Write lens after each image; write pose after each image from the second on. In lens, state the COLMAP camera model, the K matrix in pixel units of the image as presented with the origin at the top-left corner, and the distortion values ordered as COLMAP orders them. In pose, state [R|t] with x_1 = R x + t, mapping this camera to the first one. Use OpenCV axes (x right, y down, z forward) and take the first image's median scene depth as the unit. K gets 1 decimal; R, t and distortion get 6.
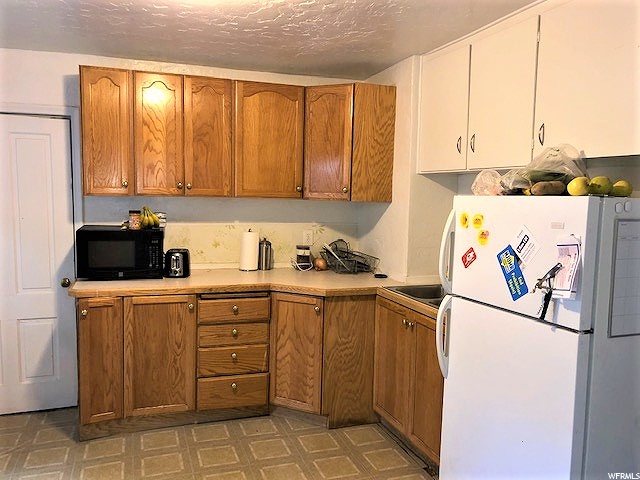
lens RADIAL K [[526.8, 0, 320.1], [0, 526.8, 240.2], [0, 0, 1]] dist [0.007433, -0.000222]
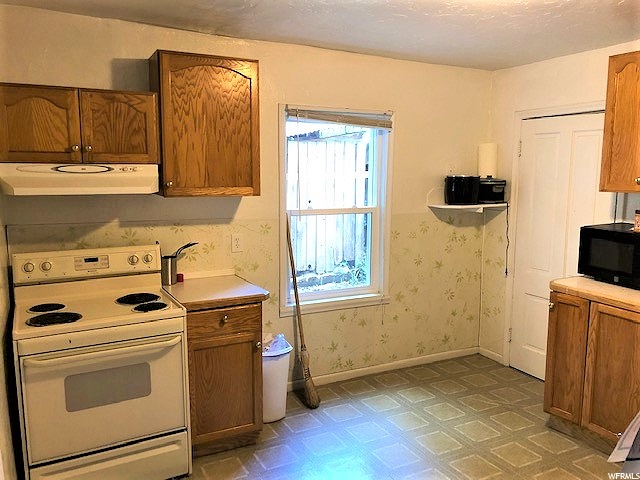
lens RADIAL K [[526.8, 0, 320.3], [0, 526.8, 238.2], [0, 0, 1]] dist [0.007433, -0.000222]
pose [[0.148950, 0.122966, -0.981169, 0.454503], [-0.101862, 0.988868, 0.108467, -0.054121], [0.983584, 0.083788, 0.159818, 0.358739]]
